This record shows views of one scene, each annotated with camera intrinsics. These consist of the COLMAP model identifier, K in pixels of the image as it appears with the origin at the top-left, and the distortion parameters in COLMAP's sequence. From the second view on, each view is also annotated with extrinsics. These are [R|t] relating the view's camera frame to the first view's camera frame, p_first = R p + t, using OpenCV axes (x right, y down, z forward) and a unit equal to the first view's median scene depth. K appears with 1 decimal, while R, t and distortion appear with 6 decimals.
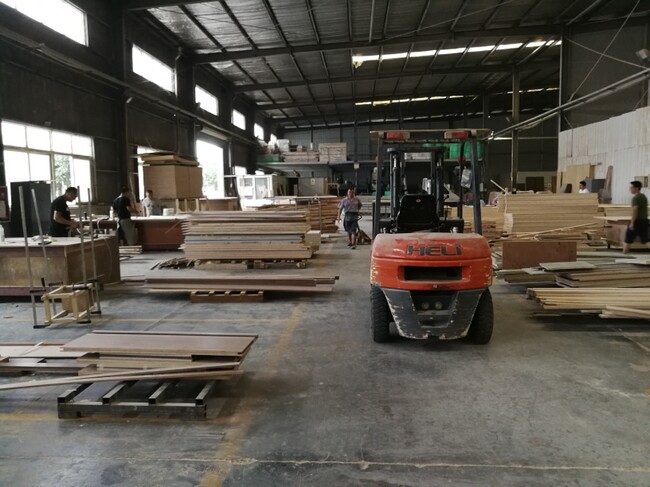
lens RADIAL K [[519.4, 0, 325.0], [0, 519.4, 243.5], [0, 0, 1]] dist [-0.017885, 0.005286]
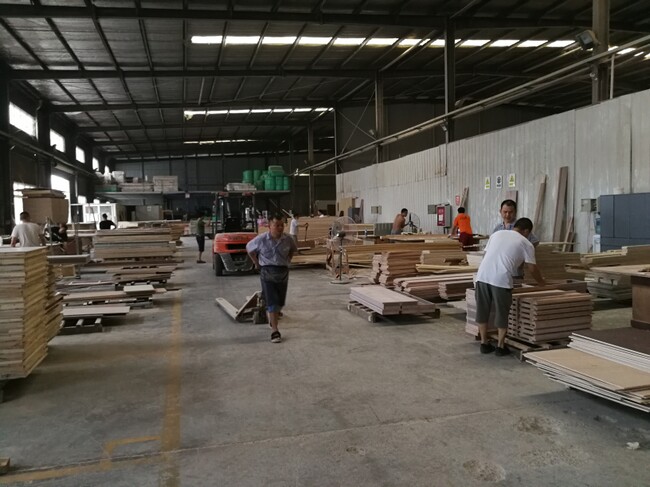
lens RADIAL K [[519.4, 0, 325.0], [0, 519.4, 243.5], [0, 0, 1]] dist [-0.017885, 0.005286]
pose [[0.944918, -0.022797, 0.326512, -0.039236], [0.038758, 0.998346, -0.042460, 0.027745], [-0.325004, 0.052776, 0.944239, -0.269578]]
